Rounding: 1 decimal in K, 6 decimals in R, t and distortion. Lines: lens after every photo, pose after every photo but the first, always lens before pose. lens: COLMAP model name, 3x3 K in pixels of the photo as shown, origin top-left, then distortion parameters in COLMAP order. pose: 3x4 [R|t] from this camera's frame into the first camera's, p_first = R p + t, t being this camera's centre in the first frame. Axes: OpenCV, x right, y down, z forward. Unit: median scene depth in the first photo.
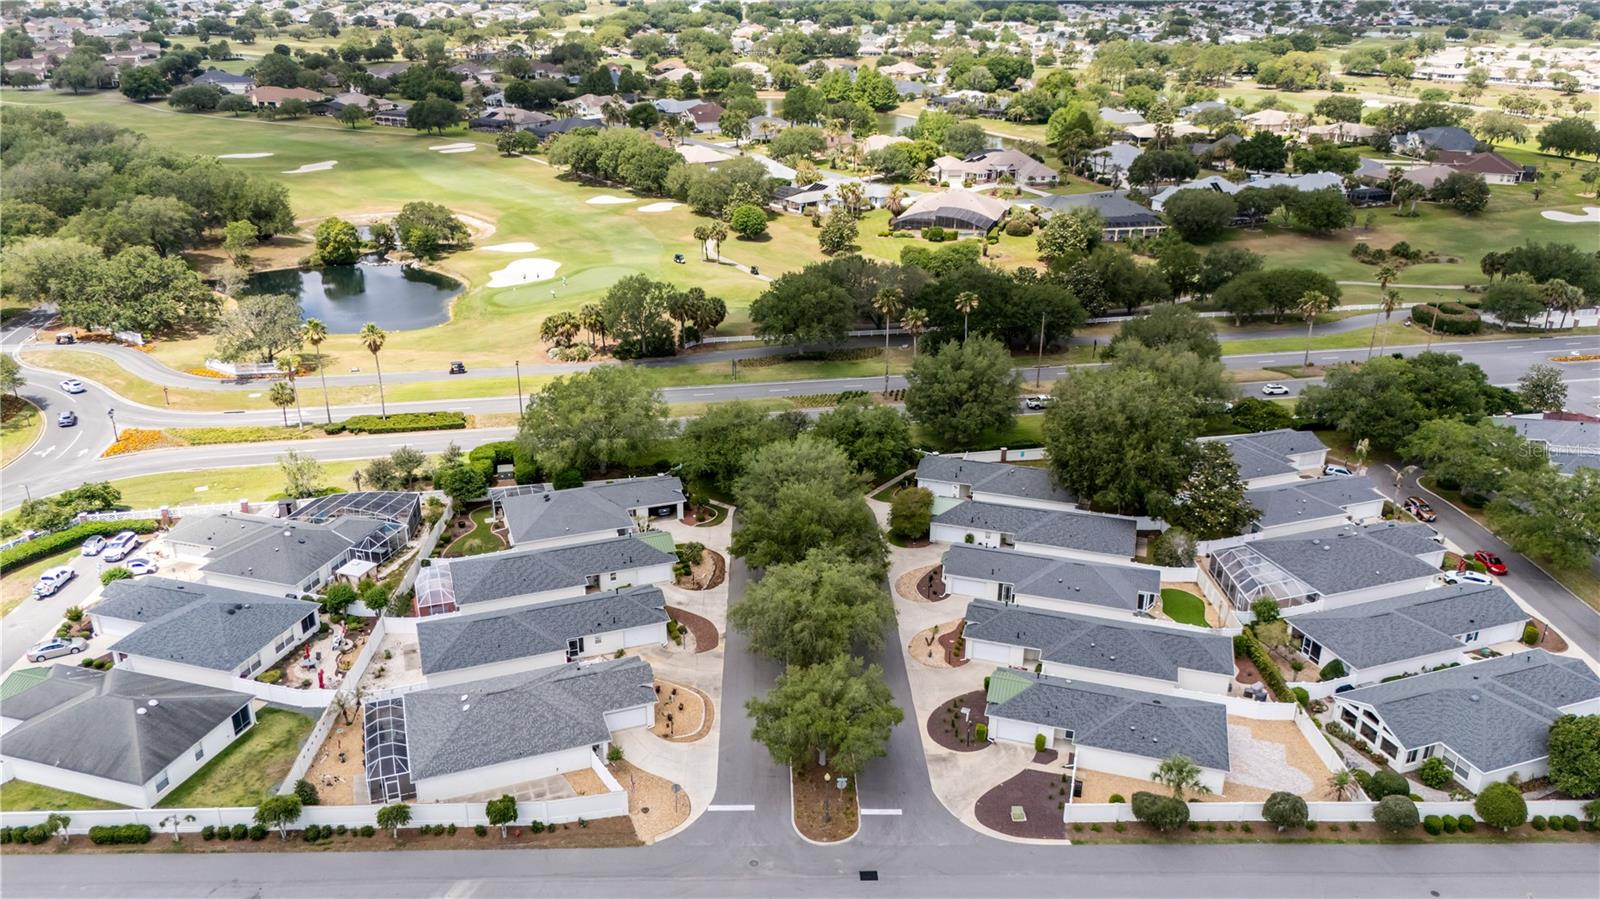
lens RADIAL K [[1185.5, 0, 798.9], [0, 1185.5, 449.6], [0, 0, 1]] dist [0.040538, -0.000944]
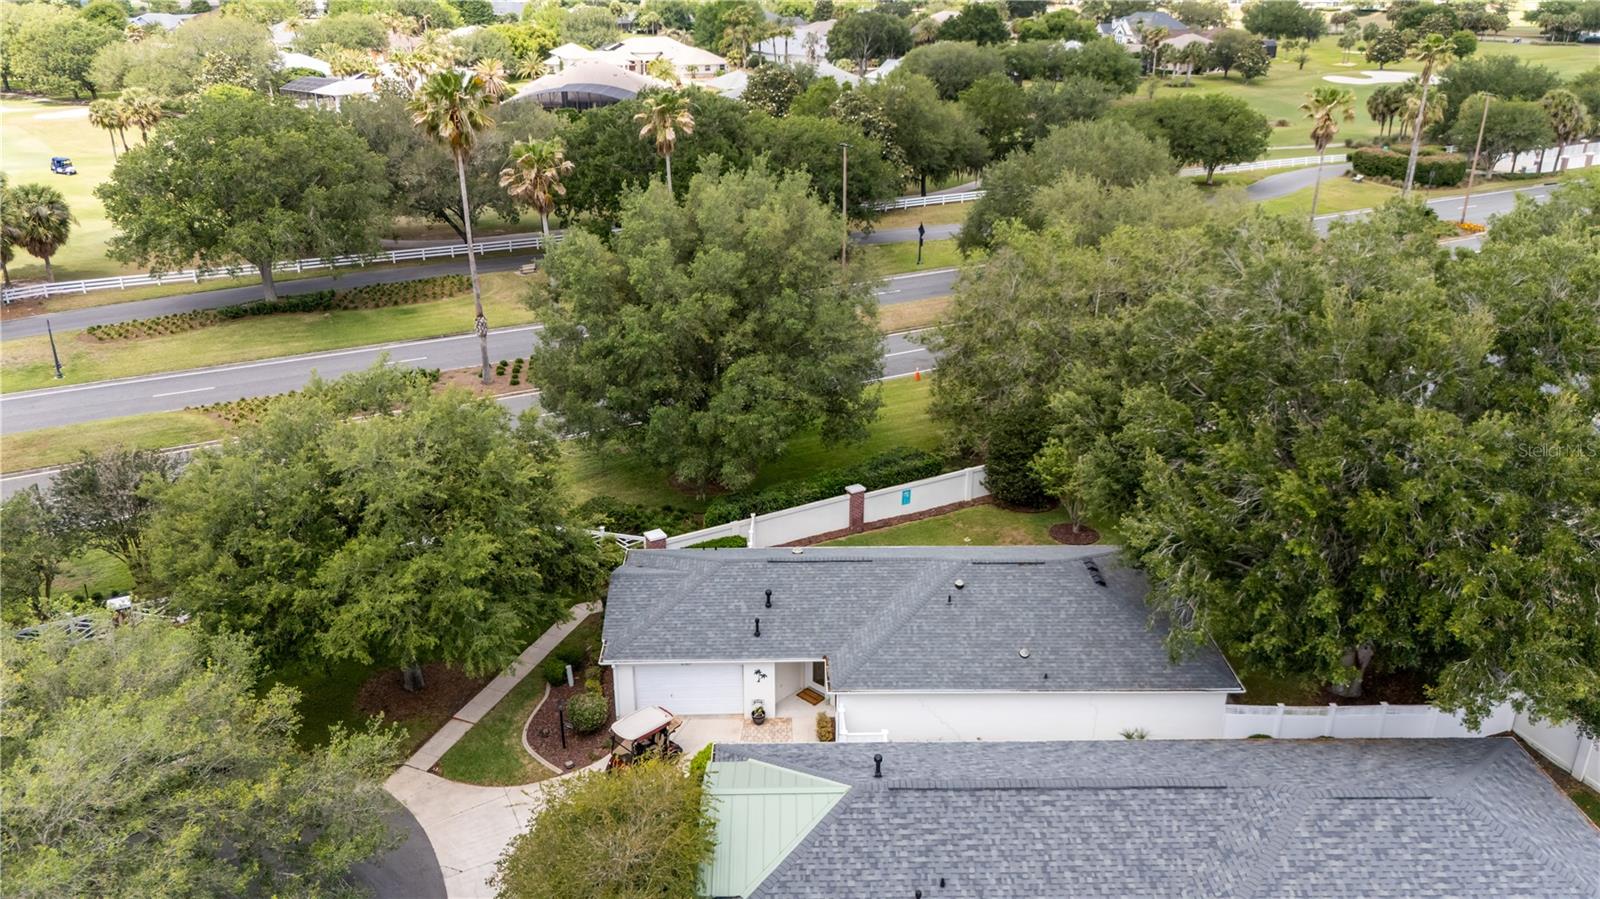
lens RADIAL K [[1185.5, 0, 800.6], [0, 1185.5, 446.4], [0, 0, 1]] dist [0.040538, -0.000944]
pose [[0.951863, -0.119811, 0.282137, 0.066887], [0.119832, 0.992644, 0.017248, -0.019595], [-0.282128, 0.017391, 0.959219, 0.683805]]
